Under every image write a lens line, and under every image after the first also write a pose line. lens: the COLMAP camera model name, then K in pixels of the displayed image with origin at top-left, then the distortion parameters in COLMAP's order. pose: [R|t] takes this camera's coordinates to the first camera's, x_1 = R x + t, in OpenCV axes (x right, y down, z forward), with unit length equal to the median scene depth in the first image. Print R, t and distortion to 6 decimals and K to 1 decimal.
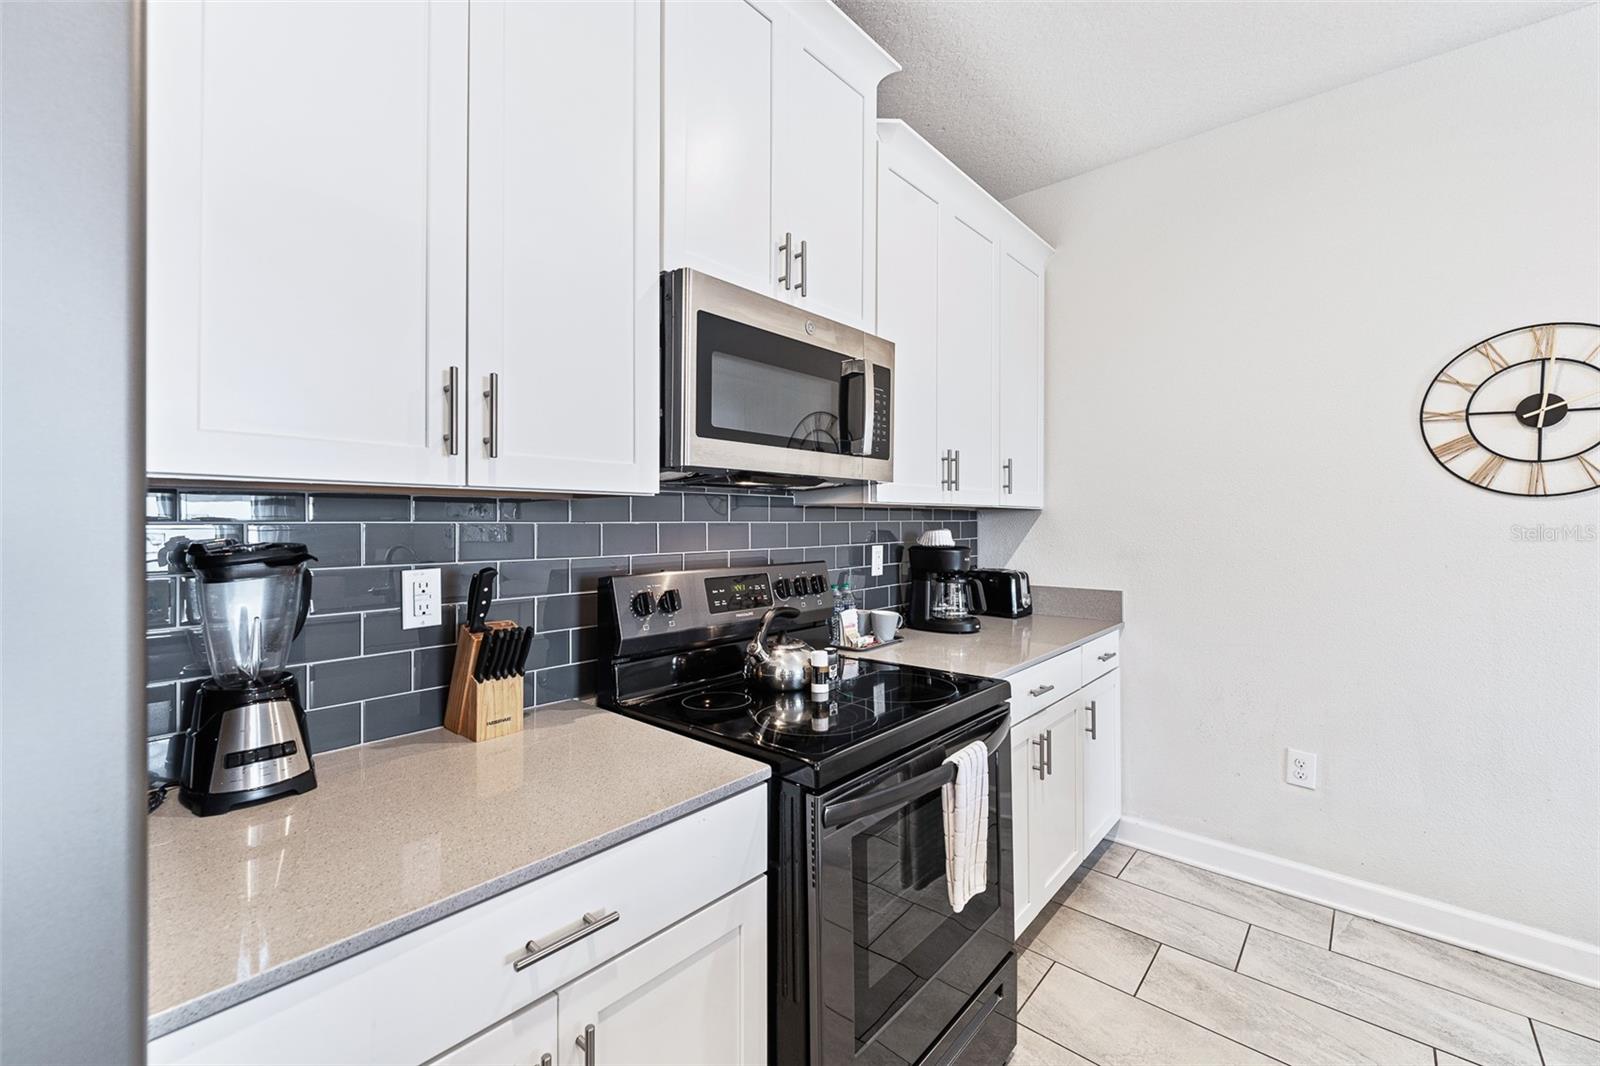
lens RADIAL K [[651.8, 0, 792.1], [0, 651.8, 517.7], [0, 0, 1]] dist [-0.000840, 0.000221]
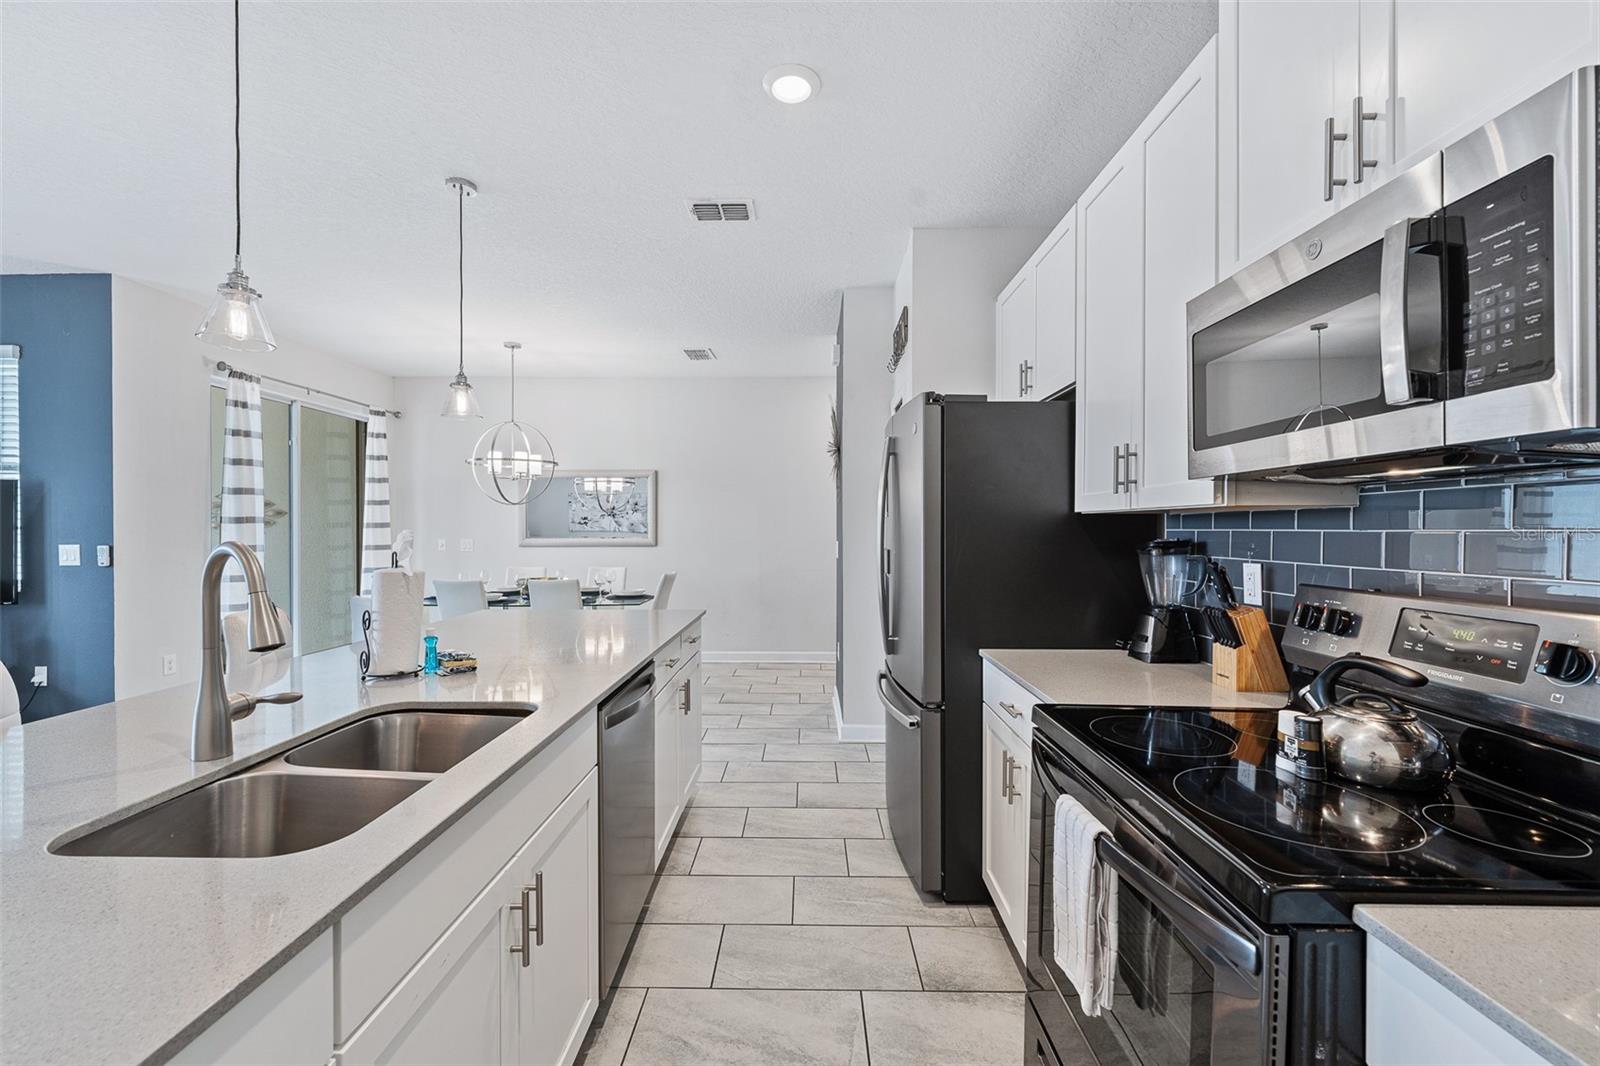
lens RADIAL K [[654.7, 0, 796.9], [0, 654.7, 536.8], [0, 0, 1]] dist [0.001196, -0.000272]
pose [[-0.753825, 0.007610, -0.657031, 0.790429], [0.003845, 0.999967, 0.007170, 0.005906], [0.657064, 0.002879, -0.753829, 1.021480]]
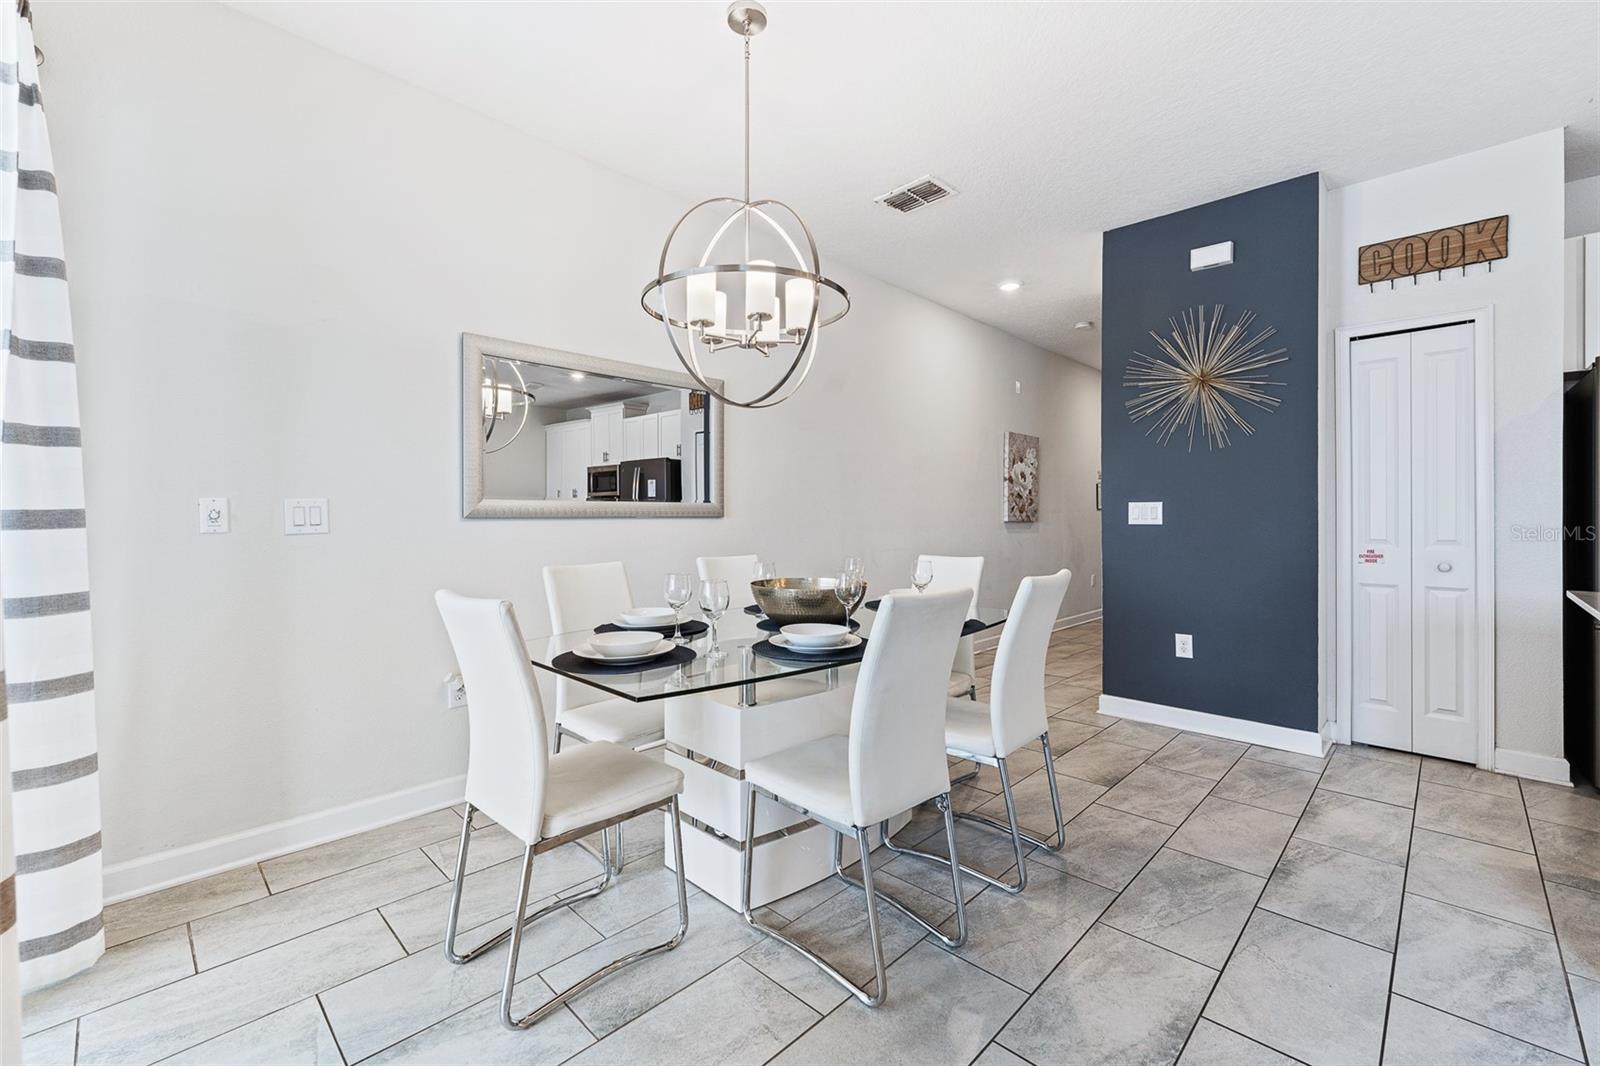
lens RADIAL K [[659.6, 0, 783.2], [0, 659.6, 519.4], [0, 0, 1]] dist [-0.002924, -0.000335]
pose [[-0.058635, 0.004105, -0.998271, 1.025969], [0.007524, 0.999965, 0.003670, 0.082682], [0.998251, -0.007296, -0.058664, -1.910672]]
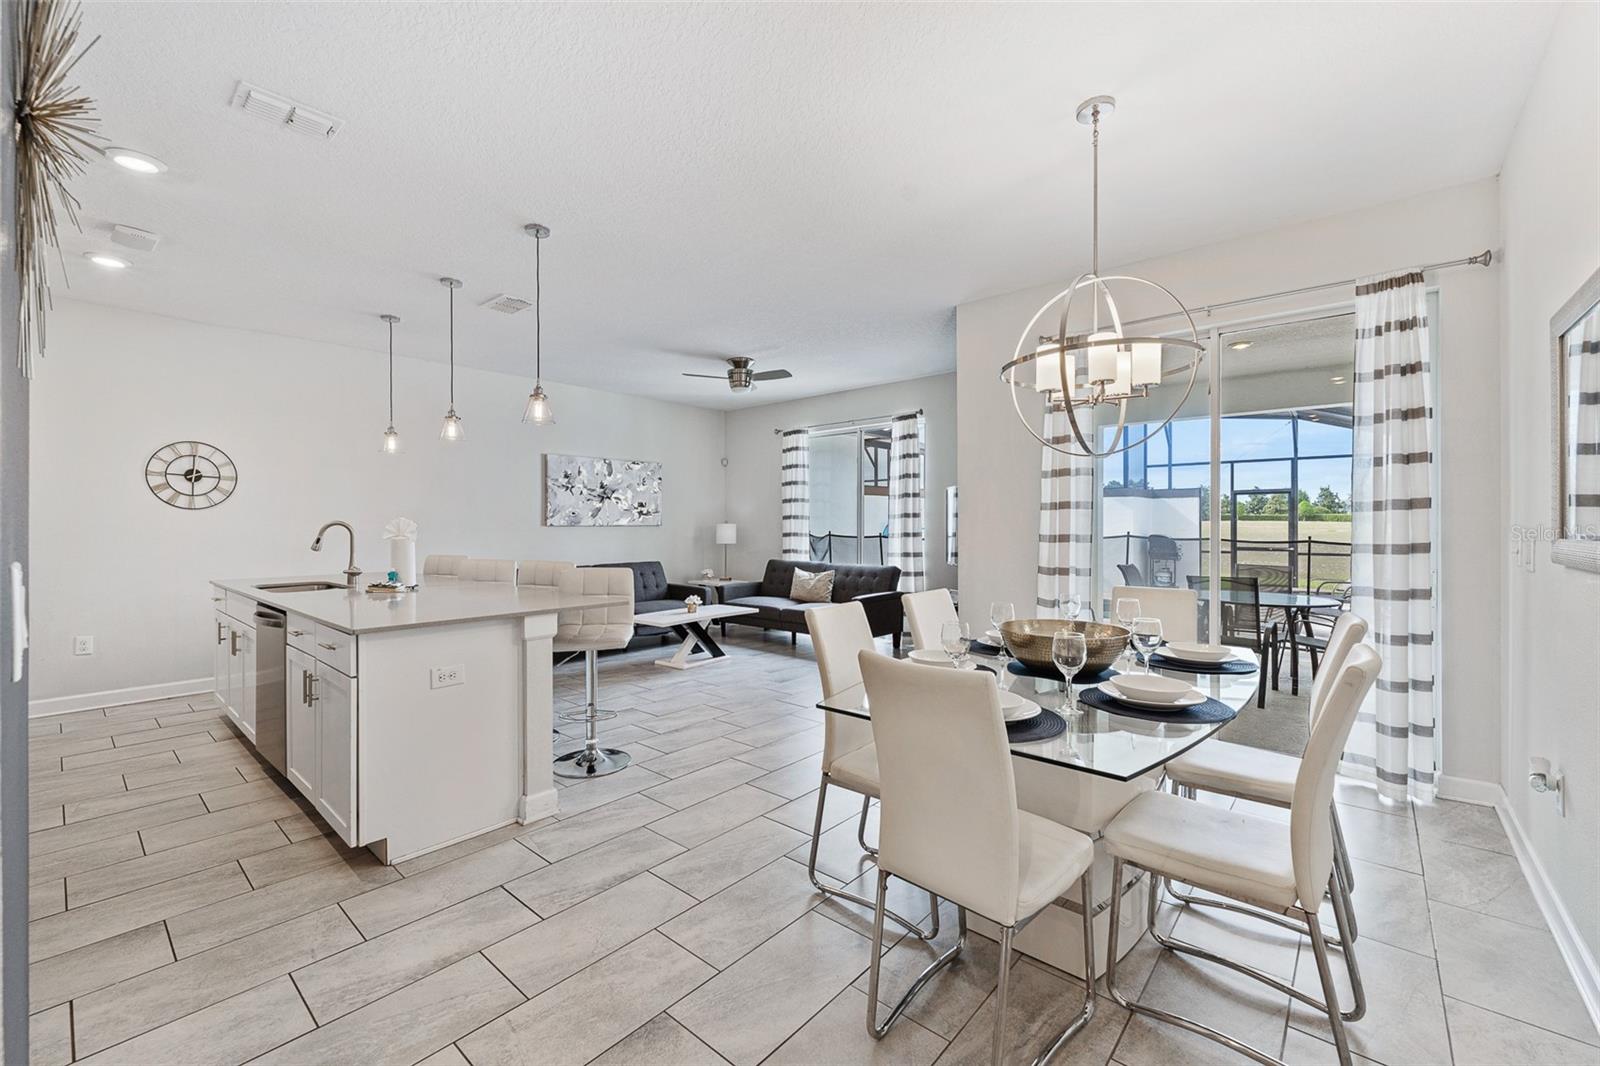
lens RADIAL K [[654.3, 0, 790.7], [0, 654.3, 525.6], [0, 0, 1]] dist [-0.001365, -0.000203]
pose [[-0.011402, -0.002390, 0.999932, -1.535361], [-0.003173, 0.999992, 0.002354, 0.019032], [-0.999930, -0.003146, -0.011410, -1.401882]]
